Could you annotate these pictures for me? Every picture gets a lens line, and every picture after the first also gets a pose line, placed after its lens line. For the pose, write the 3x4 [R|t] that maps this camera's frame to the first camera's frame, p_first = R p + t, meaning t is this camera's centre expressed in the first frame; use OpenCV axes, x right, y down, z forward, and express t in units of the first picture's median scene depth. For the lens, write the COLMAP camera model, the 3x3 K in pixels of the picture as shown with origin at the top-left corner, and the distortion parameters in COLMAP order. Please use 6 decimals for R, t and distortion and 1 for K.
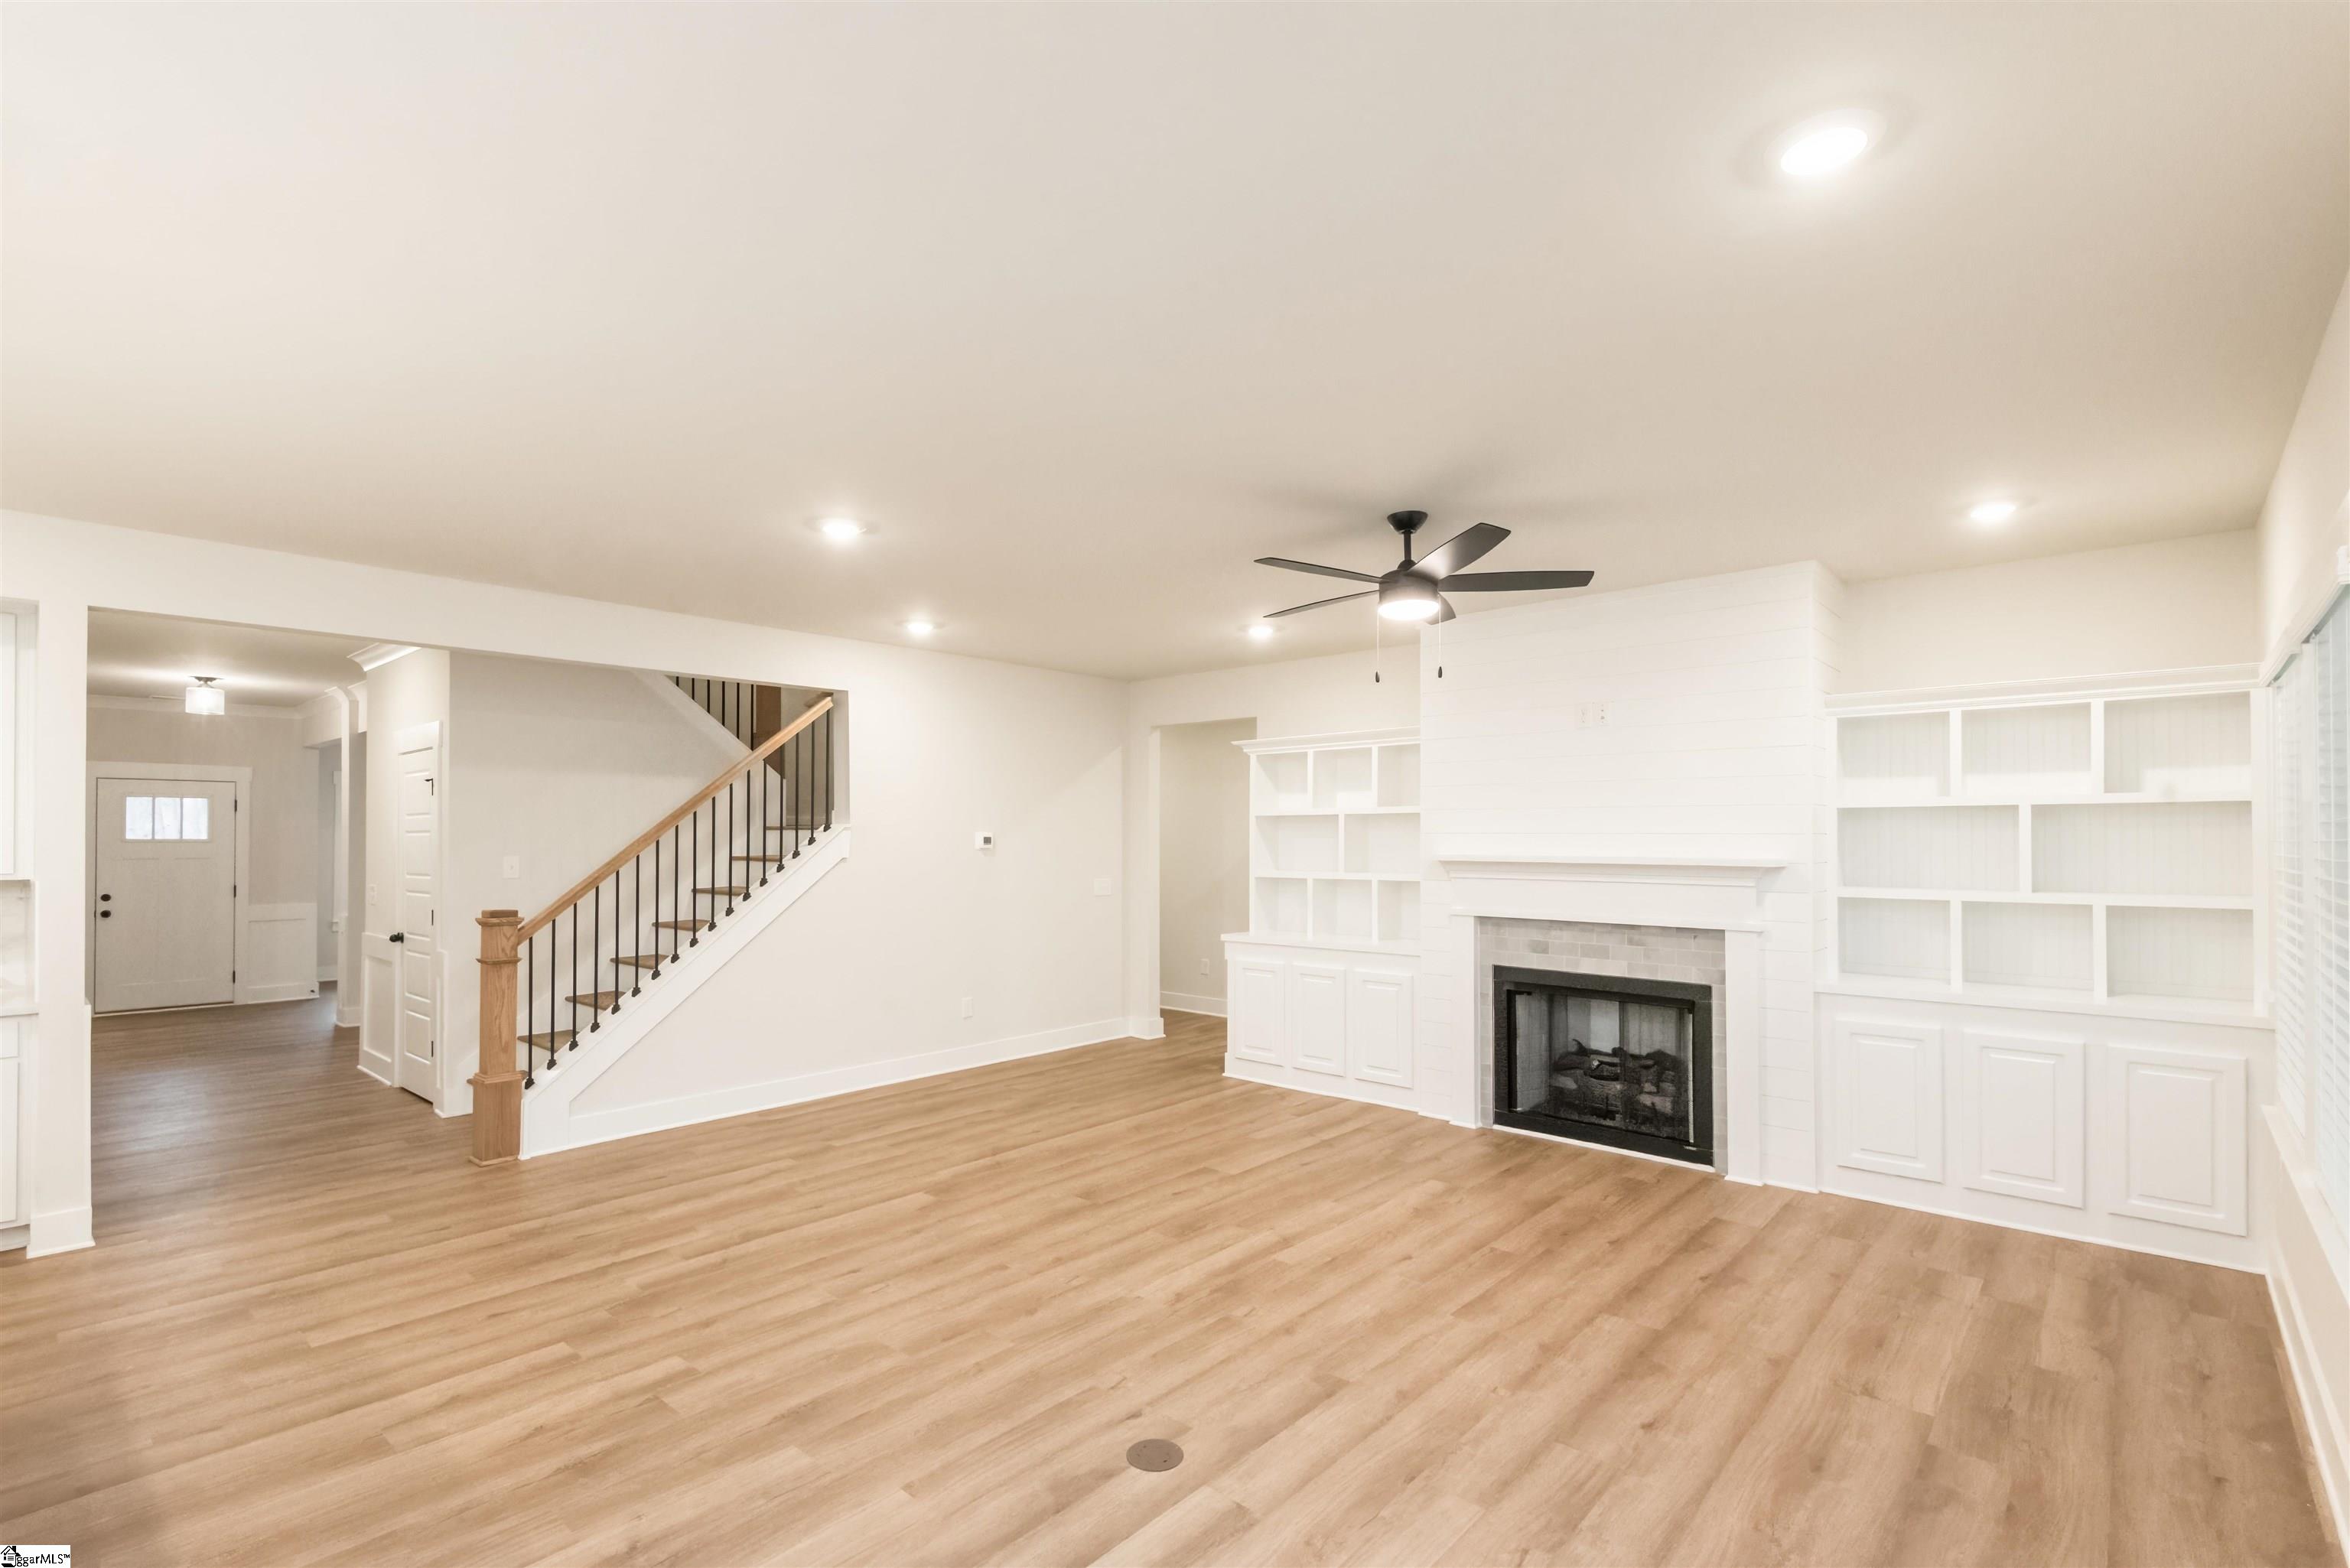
lens RADIAL K [[1090.6, 0, 1208.0], [0, 1090.6, 820.5], [0, 0, 1]] dist [0.025786, -0.015598]
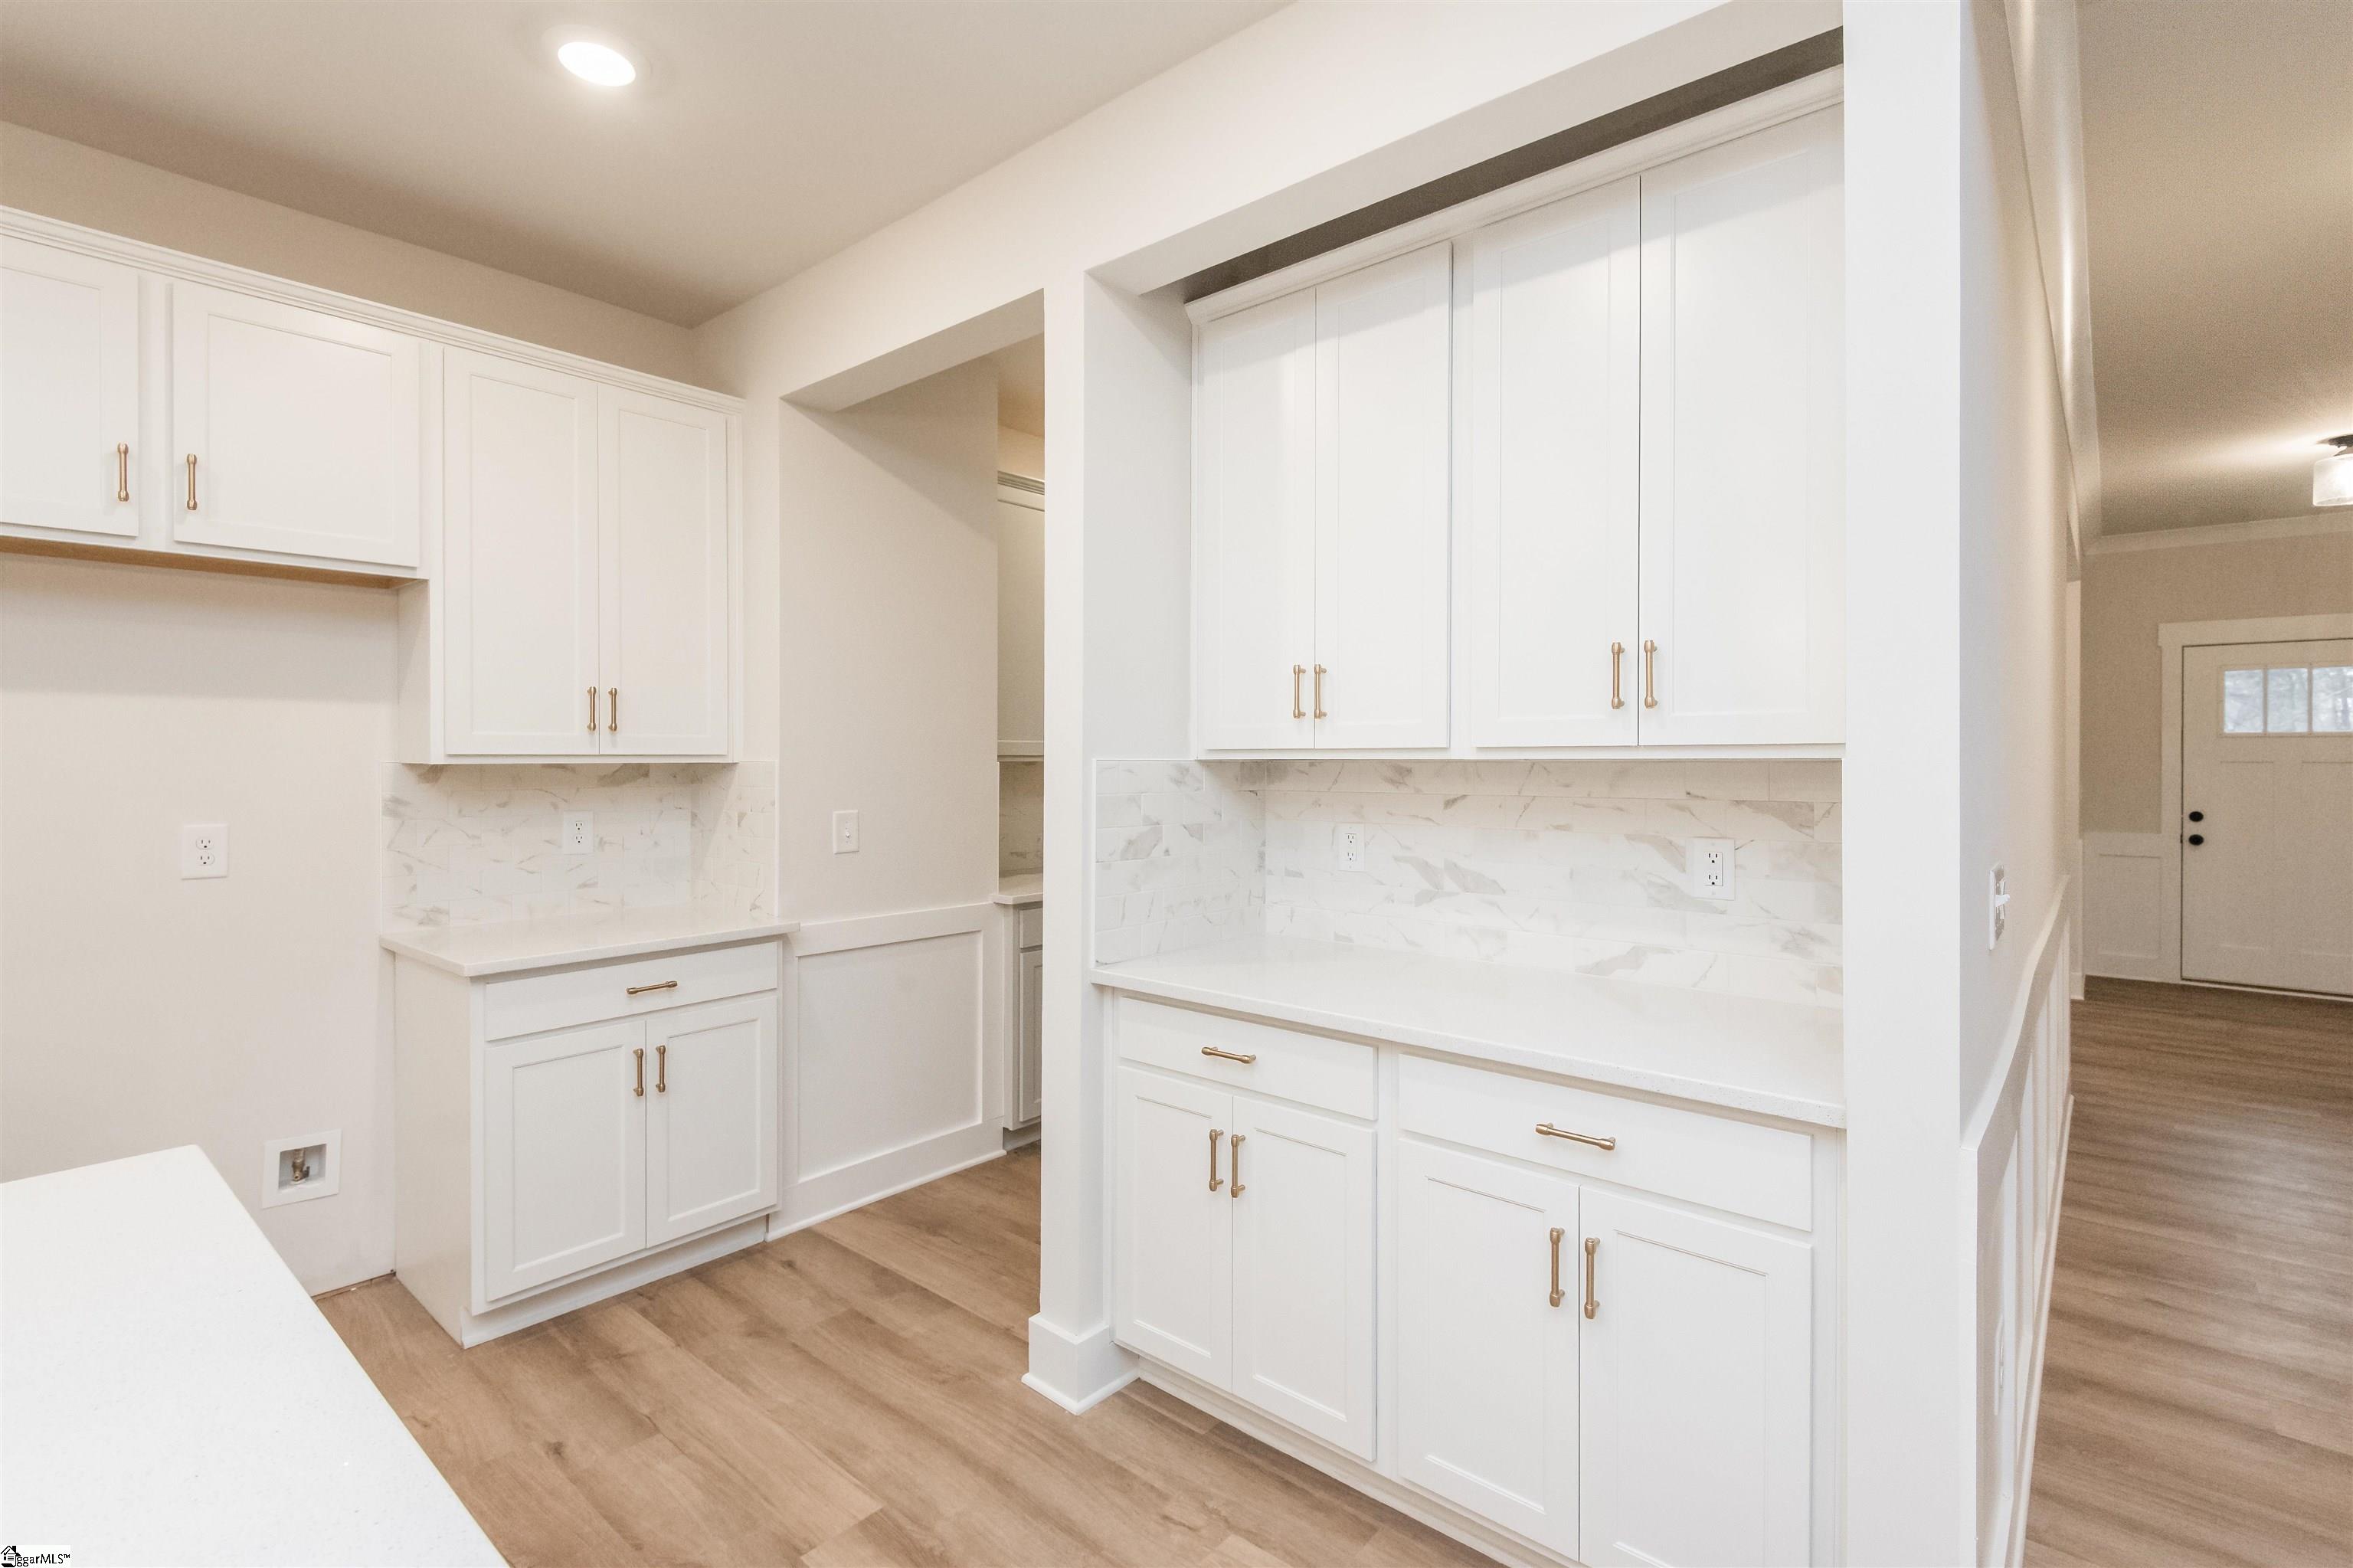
lens RADIAL K [[1060.4, 0, 1196.9], [0, 1060.4, 763.1], [0, 0, 1]] dist [0.003062, 0.000335]
pose [[0.009176, 0.002971, -0.999953, -0.555687], [0.014938, 0.999884, 0.003108, 0.041106], [0.999846, -0.014966, 0.009130, 0.605209]]
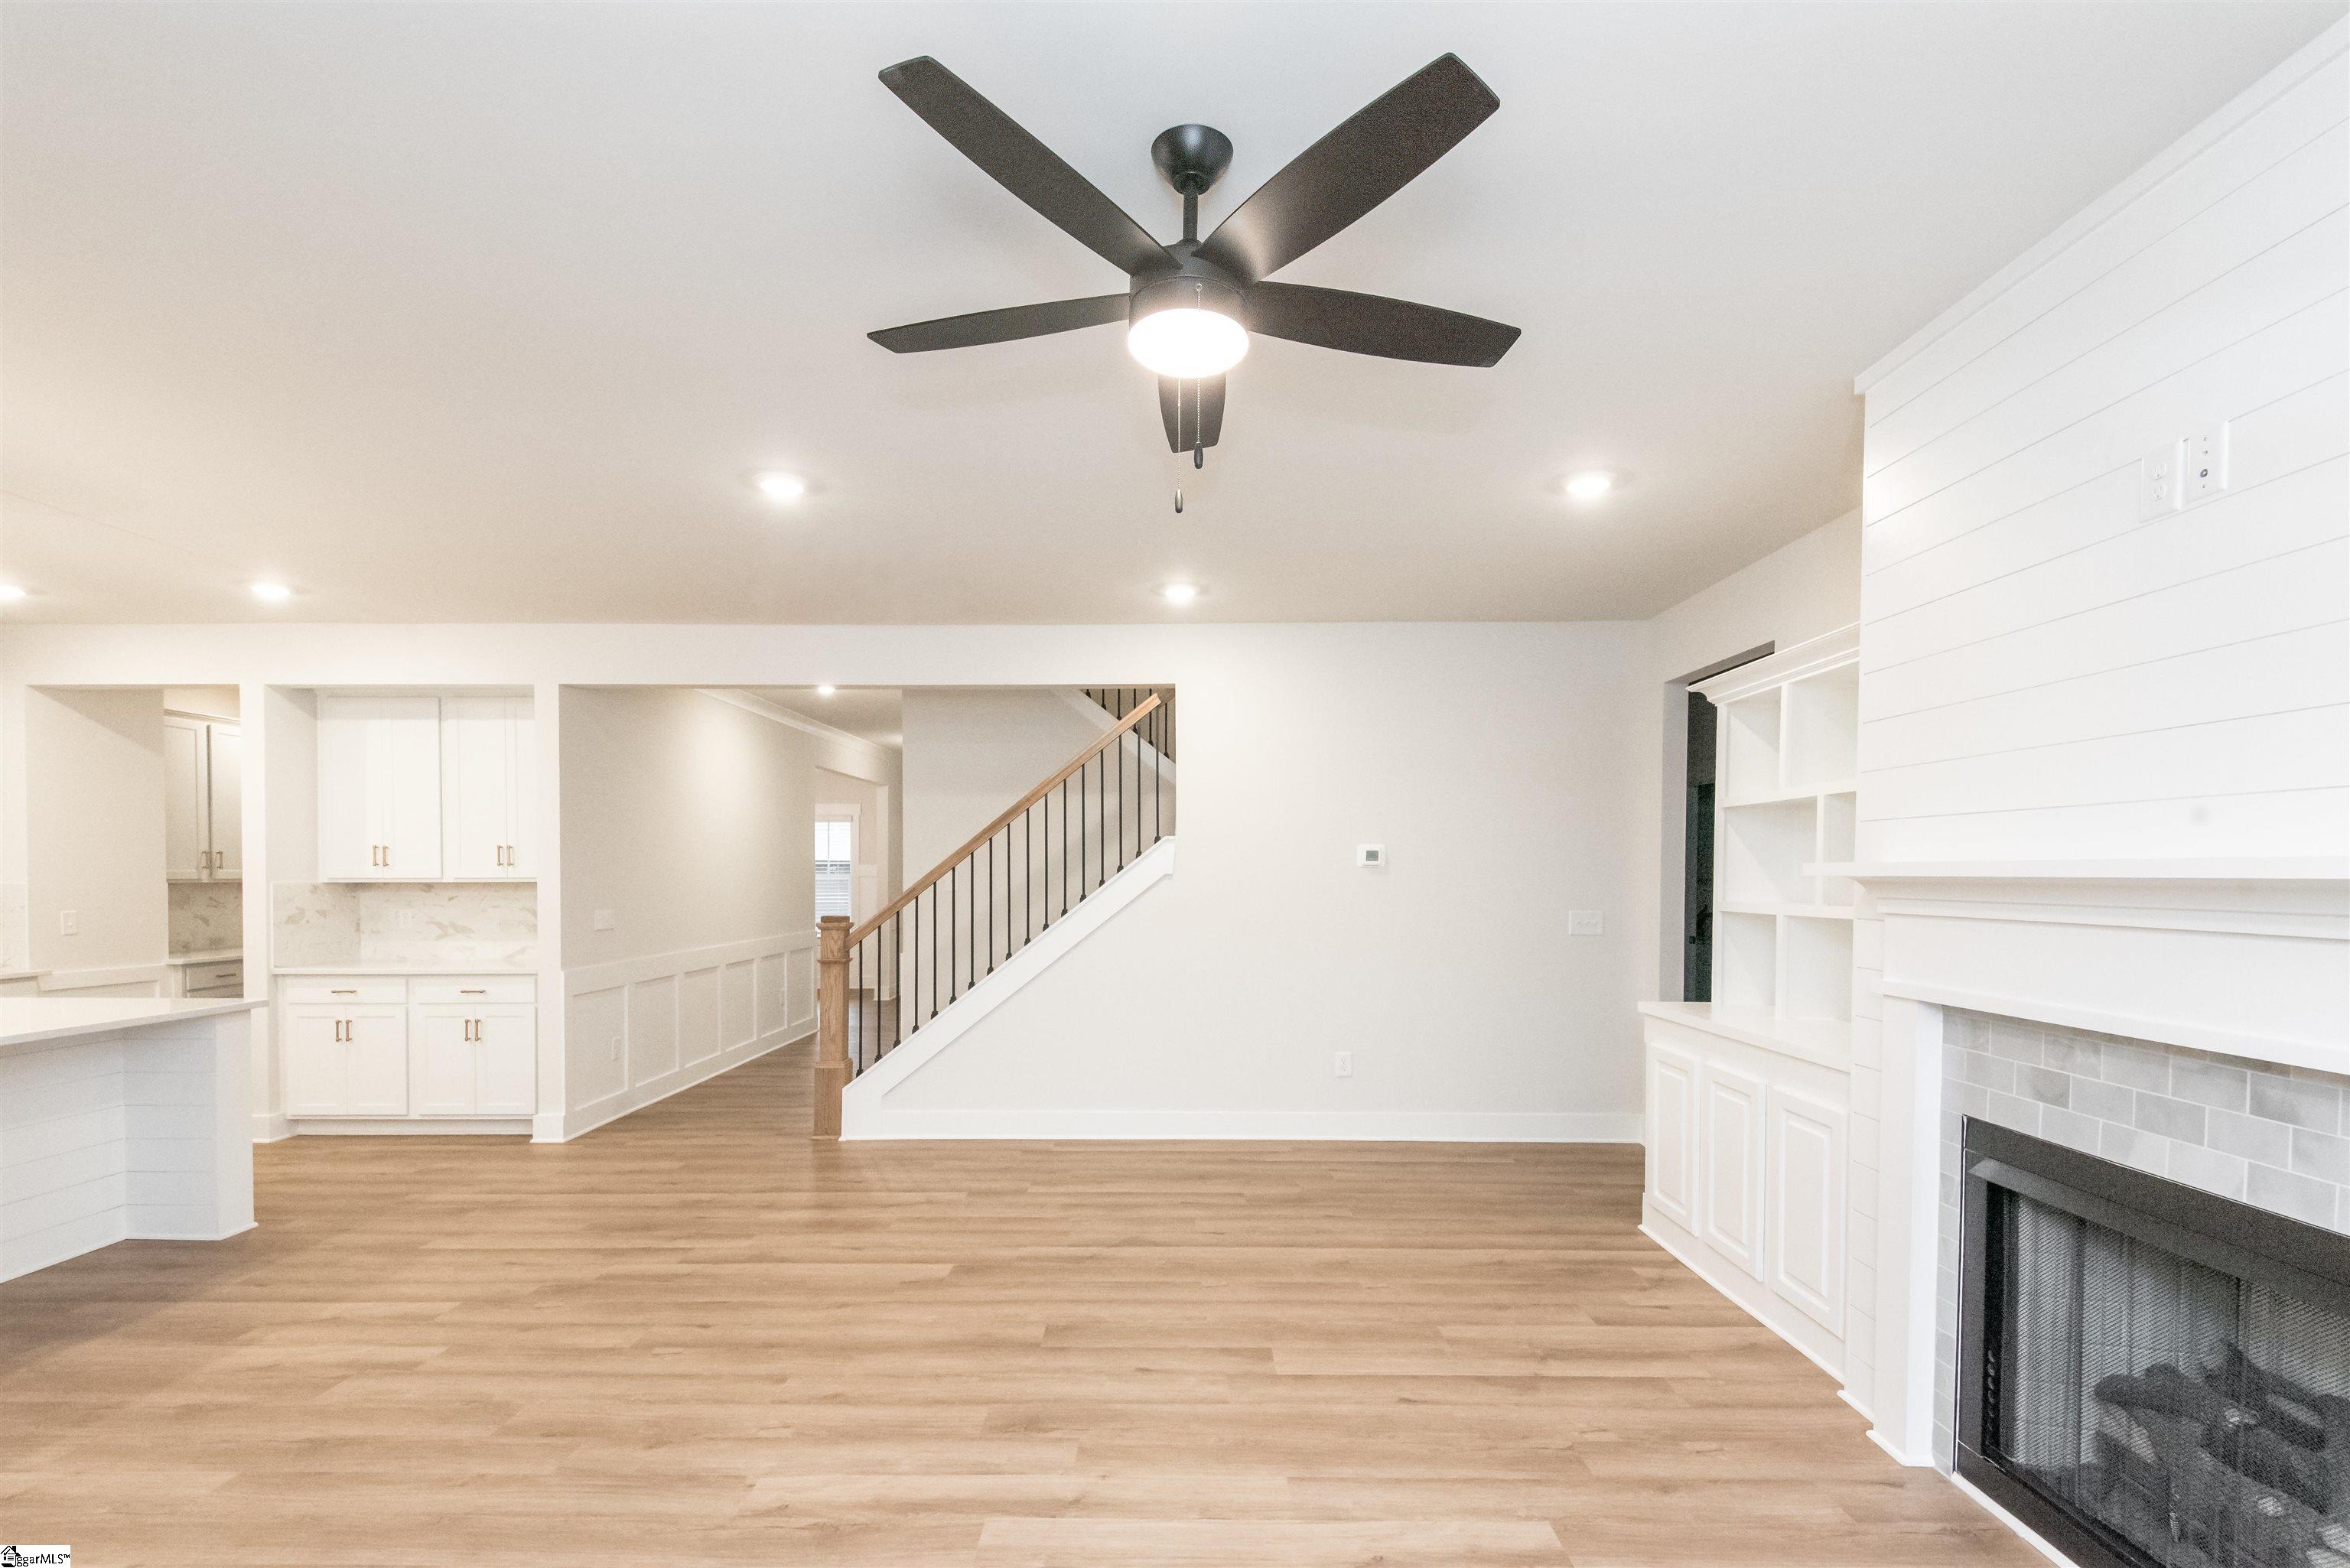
lens RADIAL K [[1122.7, 0, 1174.4], [0, 1122.7, 895.3], [0, 0, 1]] dist [0.036104, -0.027637]
pose [[0.642383, 0.014518, -0.766246, 0.456412], [0.011516, 0.999525, 0.028592, 0.031107], [0.766297, -0.027191, 0.641911, 0.528279]]
